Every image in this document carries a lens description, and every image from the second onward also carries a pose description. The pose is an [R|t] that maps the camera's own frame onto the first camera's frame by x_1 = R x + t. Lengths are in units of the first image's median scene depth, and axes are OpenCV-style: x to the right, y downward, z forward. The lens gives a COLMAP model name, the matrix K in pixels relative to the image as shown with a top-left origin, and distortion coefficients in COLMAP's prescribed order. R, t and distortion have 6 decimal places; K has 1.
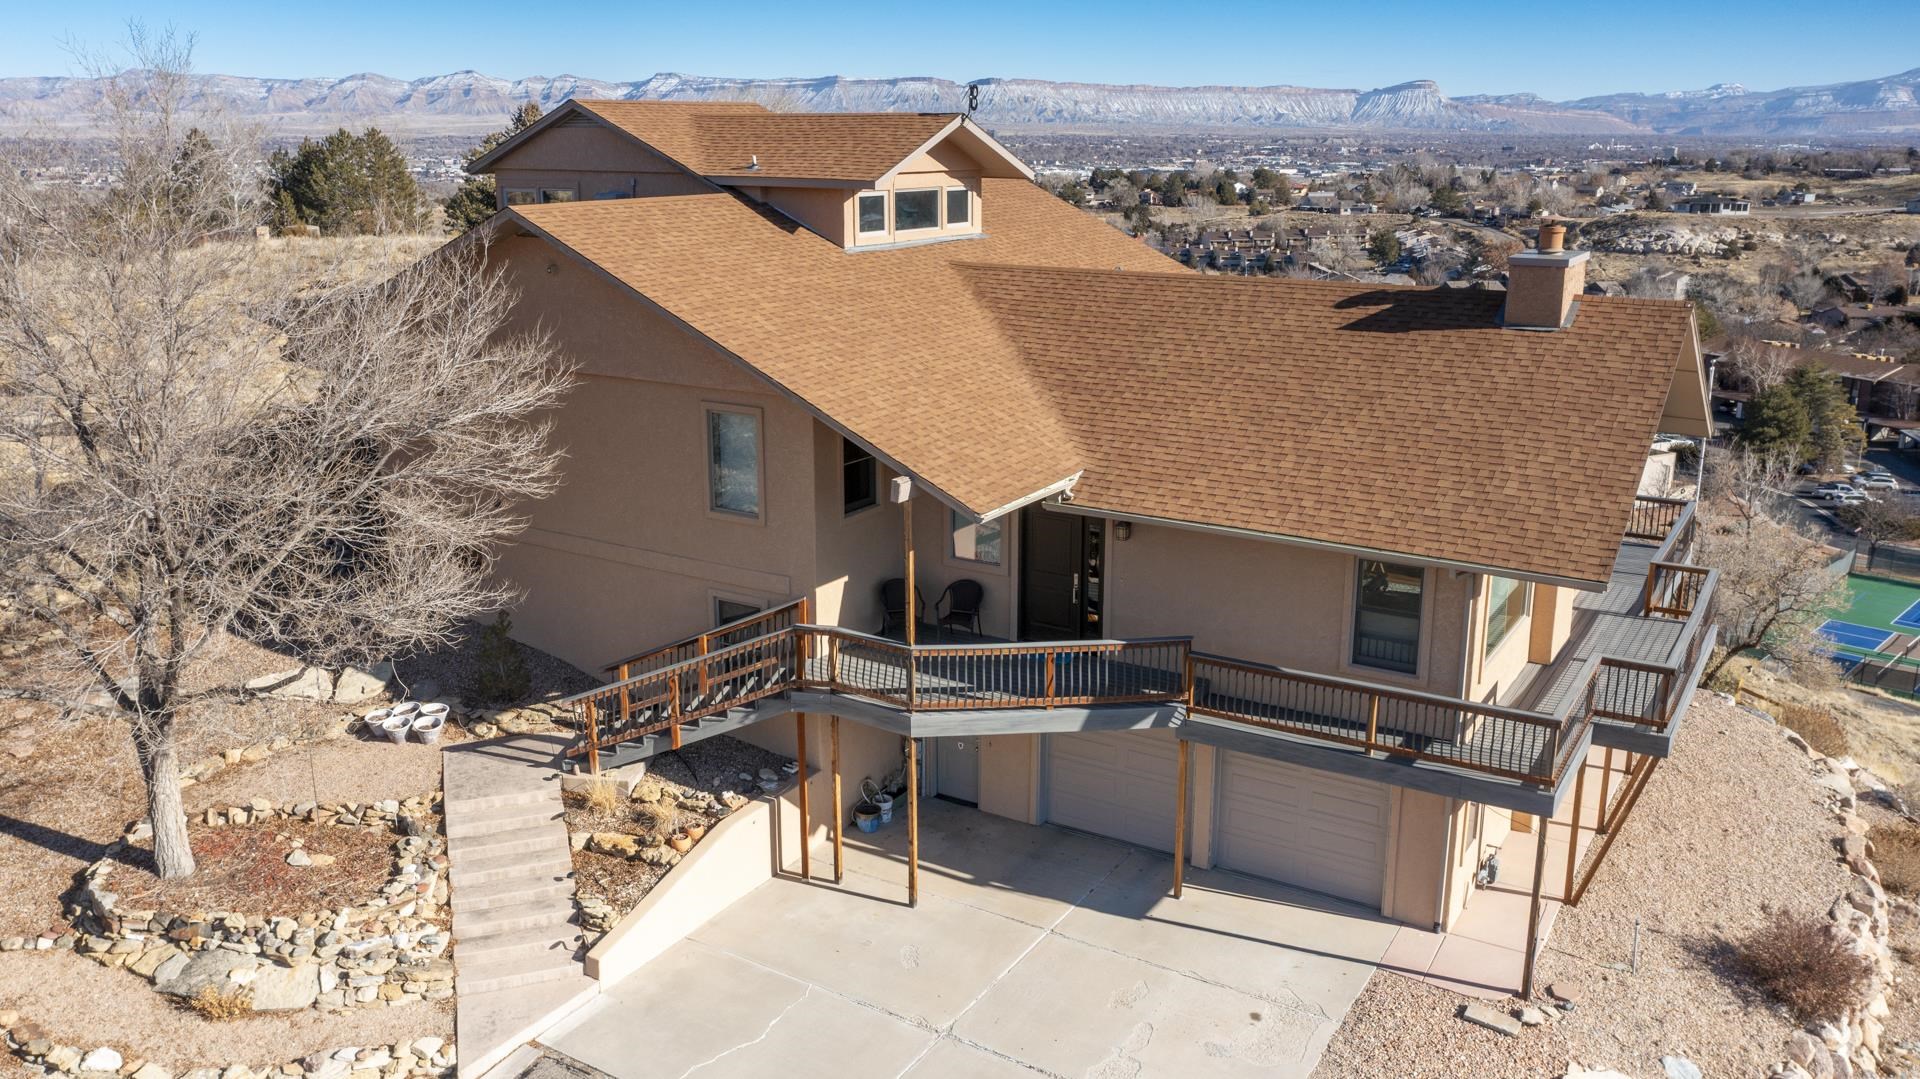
lens RADIAL K [[1534.1, 0, 960.0], [0, 1534.1, 539.5], [0, 0, 1]] dist [-0.002288, -0.005190]
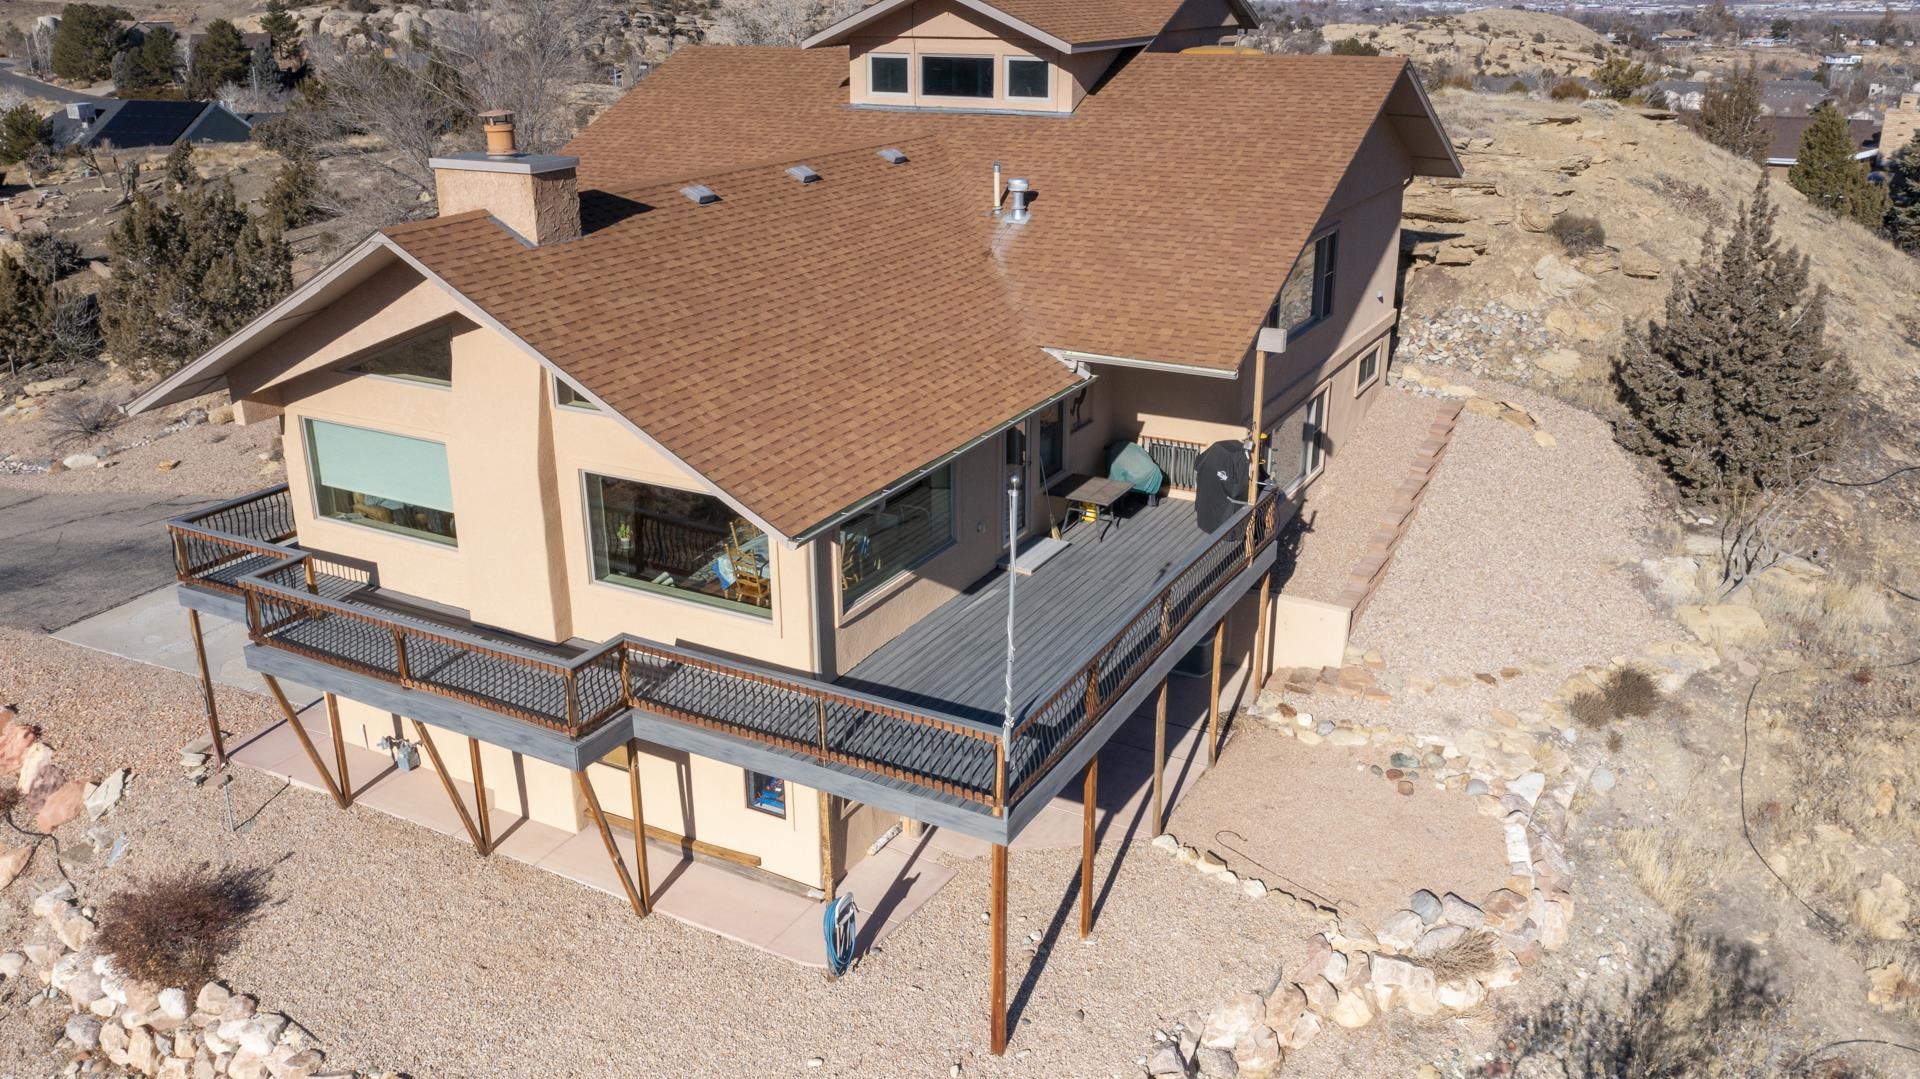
lens RADIAL K [[1518.8, 0, 960.0], [0, 1518.8, 539.5], [0, 0, 1]] dist [-0.001949, -0.007829]
pose [[0.048956, 0.345933, -0.936981, 0.076682], [-0.253646, 0.911658, 0.323331, -0.020227], [0.966057, 0.221833, 0.132376, 0.073206]]
